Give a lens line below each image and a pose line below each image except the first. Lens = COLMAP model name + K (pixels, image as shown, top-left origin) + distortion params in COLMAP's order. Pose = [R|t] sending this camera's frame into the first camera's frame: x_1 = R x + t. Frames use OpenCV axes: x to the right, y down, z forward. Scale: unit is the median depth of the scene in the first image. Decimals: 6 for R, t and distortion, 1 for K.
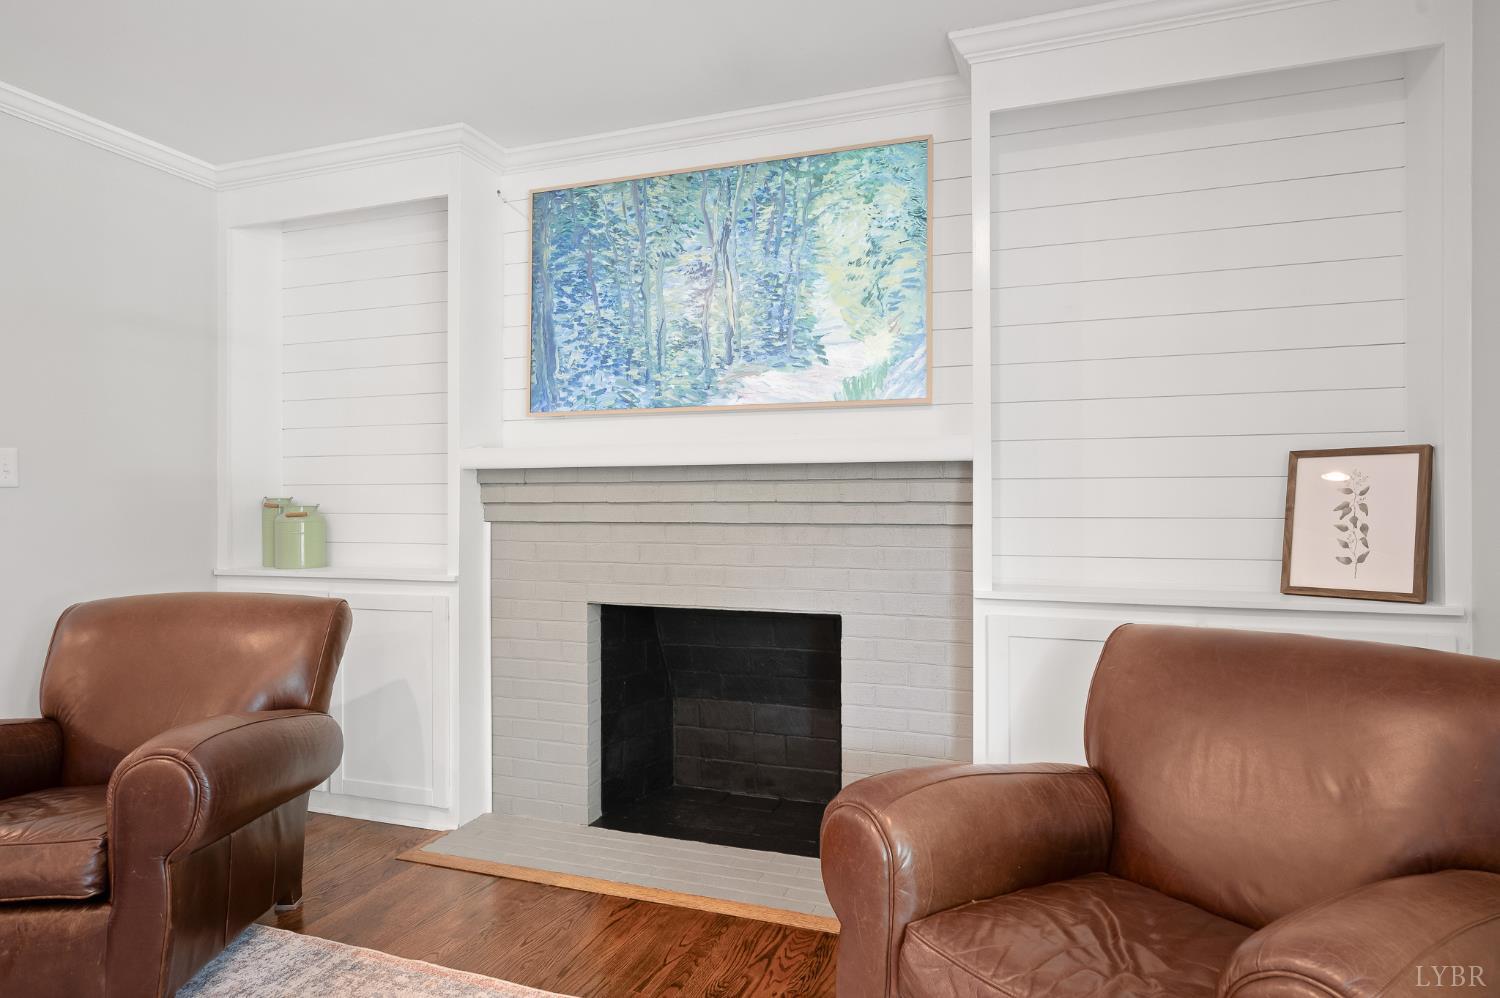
lens RADIAL K [[860.2, 0, 739.1], [0, 860.2, 501.5], [0, 0, 1]] dist [0.002254, 0.000053]
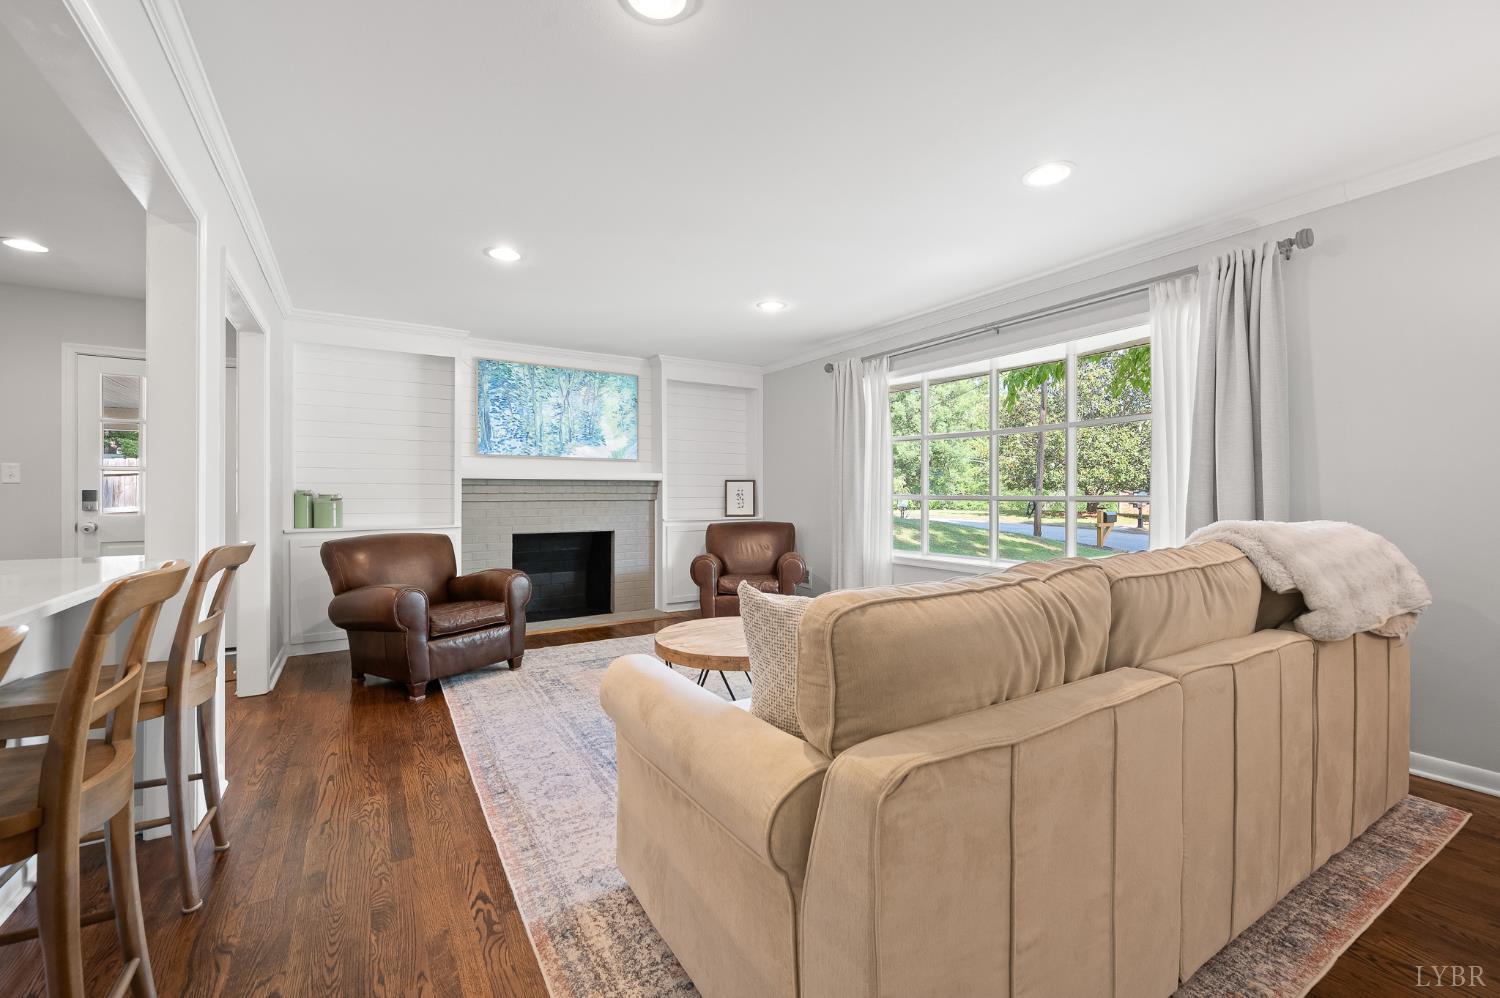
lens RADIAL K [[604.7, 0, 763.8], [0, 604.7, 492.9], [0, 0, 1]] dist [0.001187, -0.000248]
pose [[0.615074, 0.000211, 0.788470, -1.166474], [-0.004262, 0.999986, 0.003057, -0.008127], [-0.788458, -0.005240, 0.615066, -0.671104]]
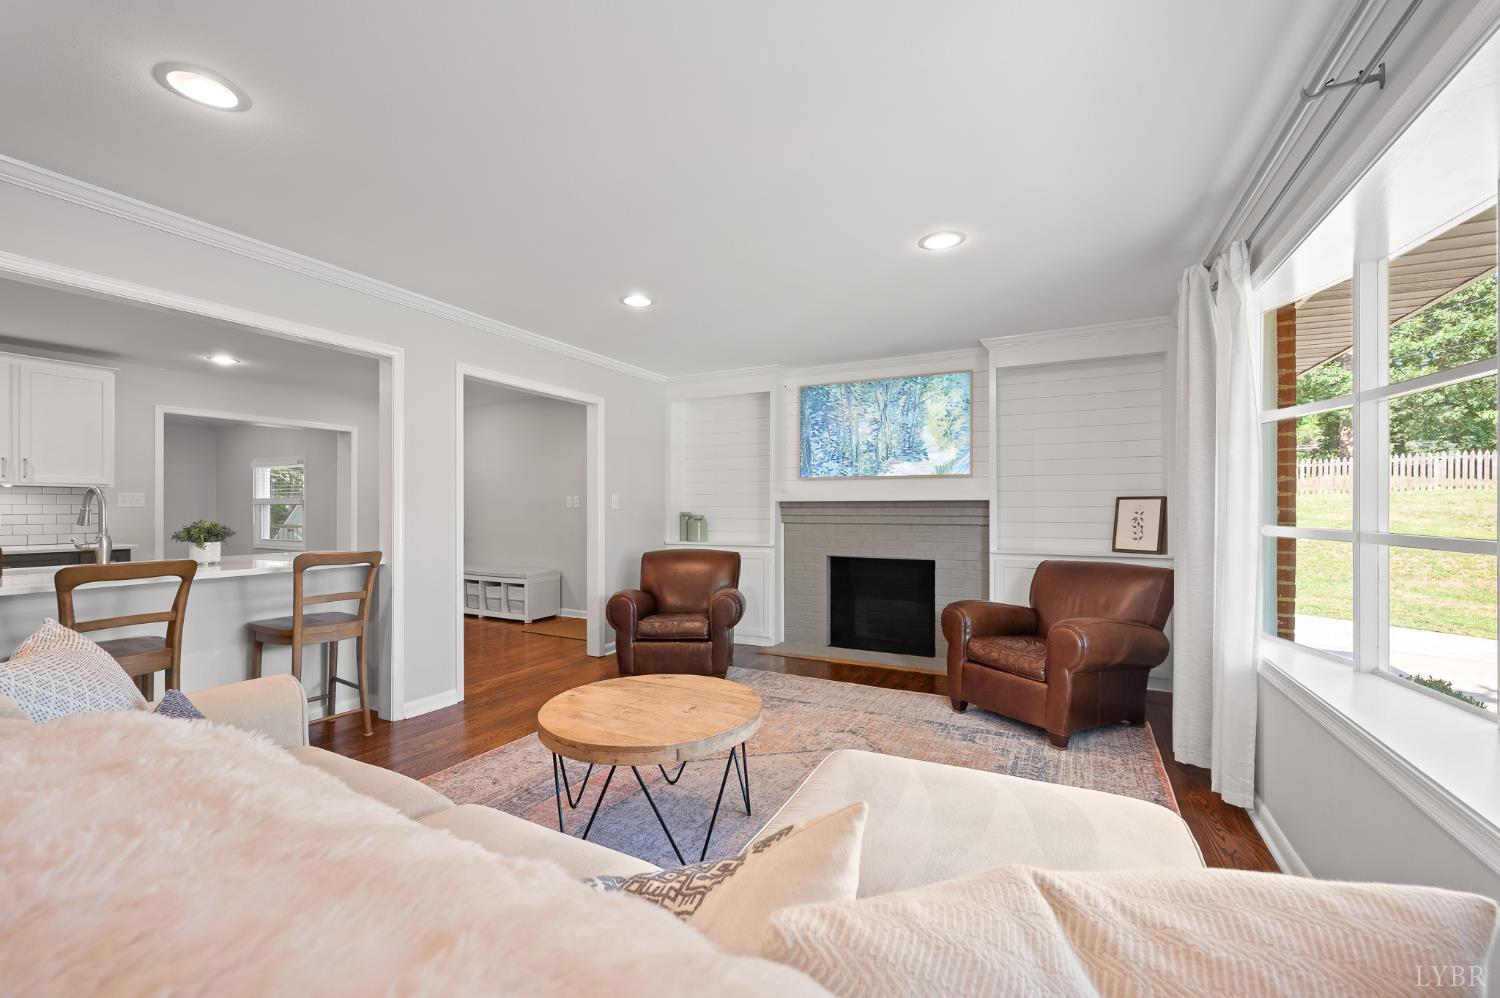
lens RADIAL K [[604.7, 0, 748.1], [0, 604.7, 507.8], [0, 0, 1]] dist [0.001187, -0.000248]
pose [[0.993274, 0.000894, -0.115786, -0.211185], [-0.000792, 0.999999, 0.000928, -0.022711], [0.115786, -0.000830, 0.993274, -0.789169]]
